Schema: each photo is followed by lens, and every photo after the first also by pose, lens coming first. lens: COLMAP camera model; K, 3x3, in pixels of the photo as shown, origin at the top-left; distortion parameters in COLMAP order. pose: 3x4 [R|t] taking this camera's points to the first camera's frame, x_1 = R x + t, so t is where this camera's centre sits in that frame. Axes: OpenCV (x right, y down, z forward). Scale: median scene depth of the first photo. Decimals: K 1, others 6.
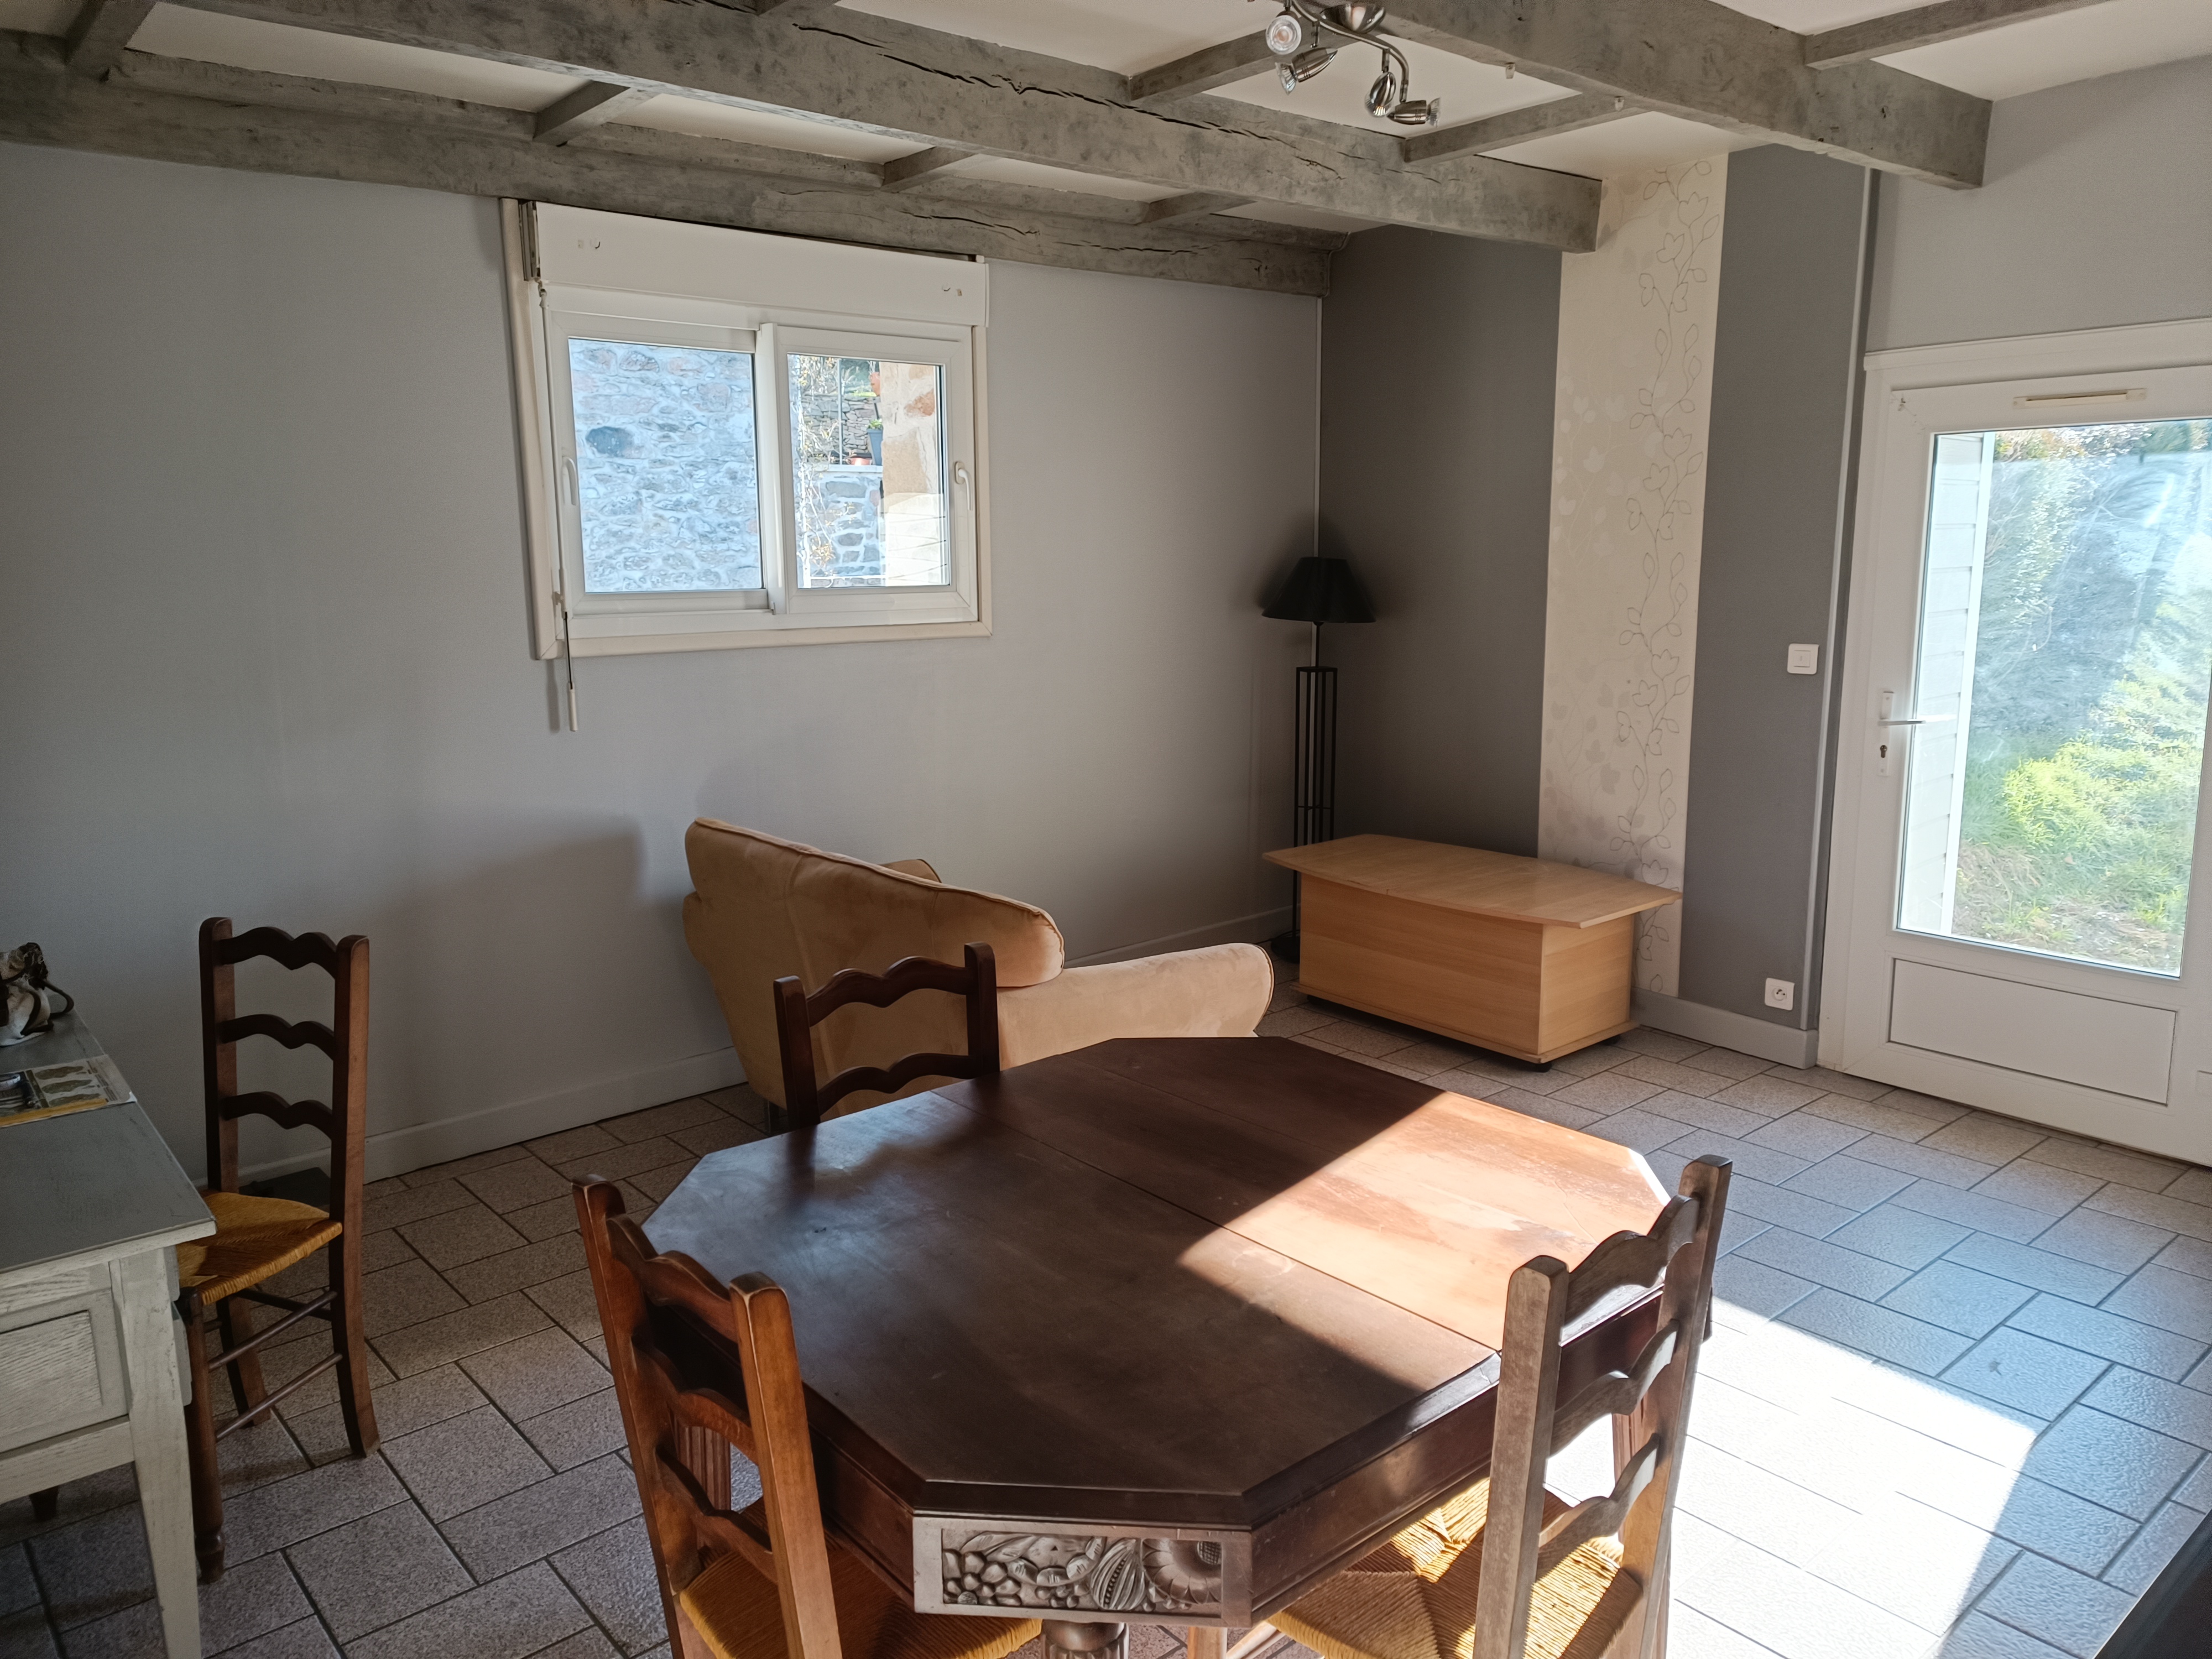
lens RADIAL K [[1586.6, 0, 1100.9], [0, 1586.6, 849.2], [0, 0, 1]] dist [0.060977, -0.057744]
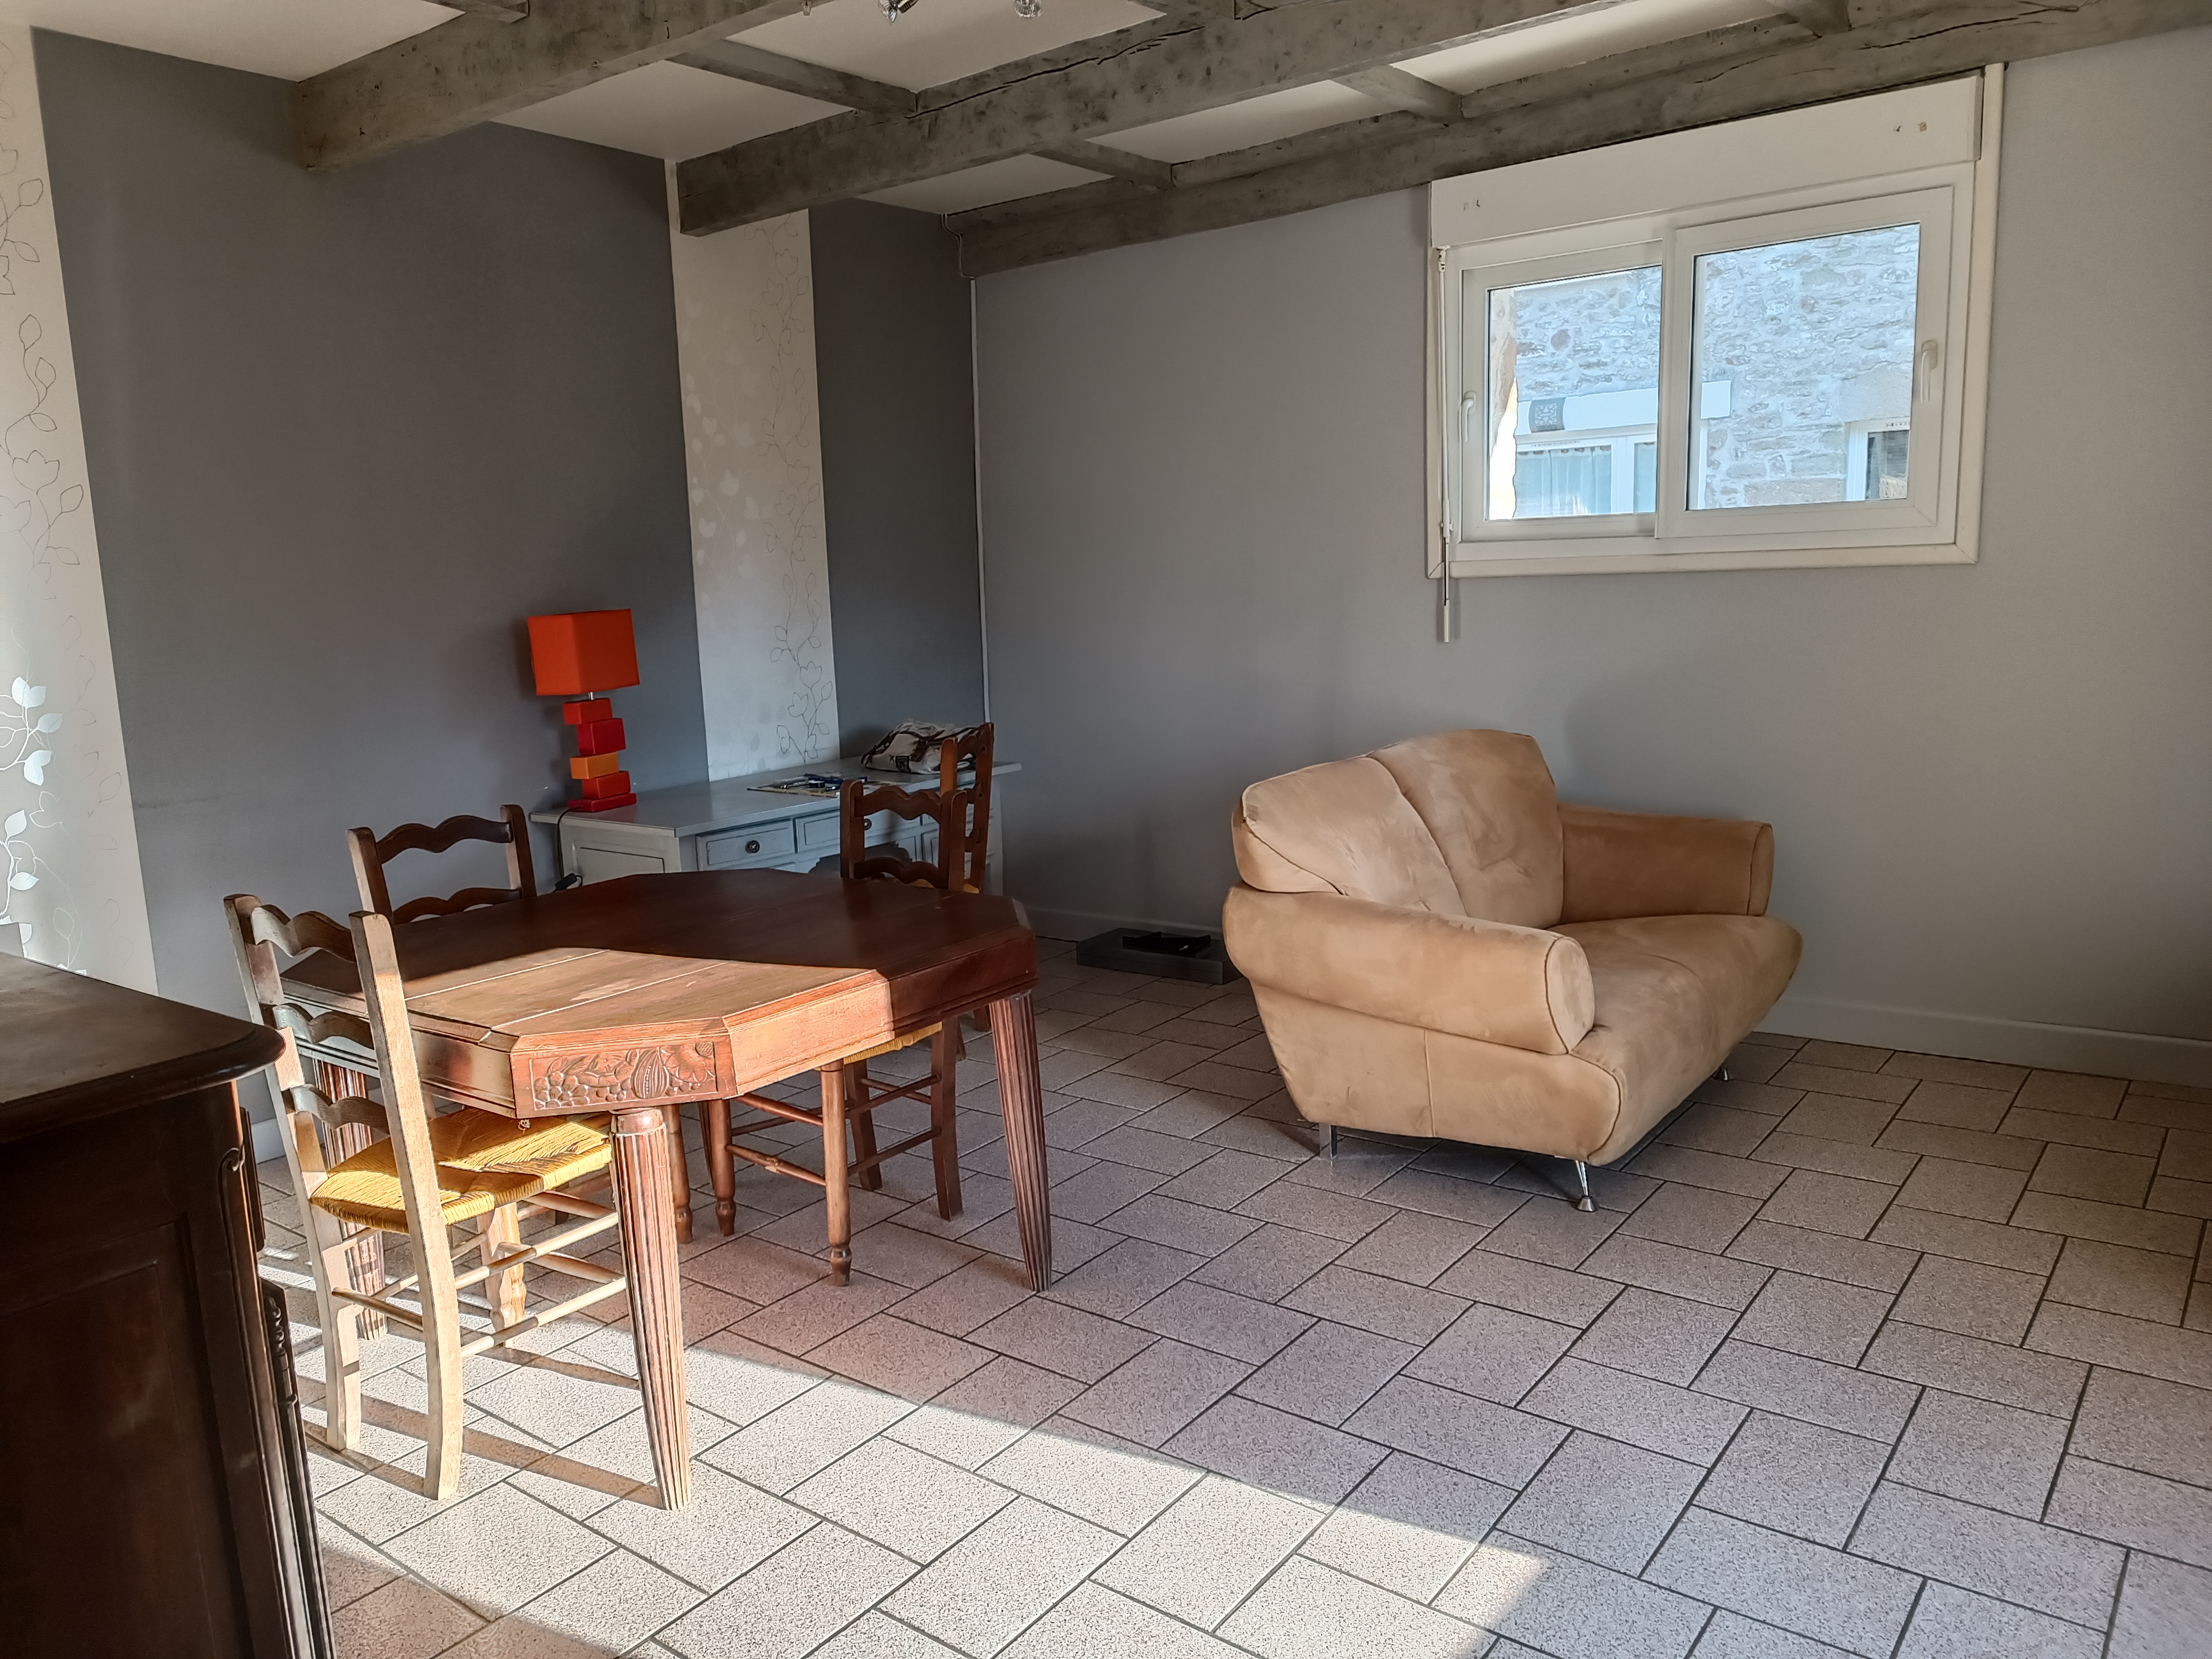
lens RADIAL K [[1586.6, 0, 1097.4], [0, 1586.6, 827.6], [0, 0, 1]] dist [0.060977, -0.057744]
pose [[0.183343, 0.169515, -0.968323, 0.778075], [-0.153229, 0.977909, 0.142180, -0.072023], [0.971034, 0.122307, 0.205267, 0.569066]]
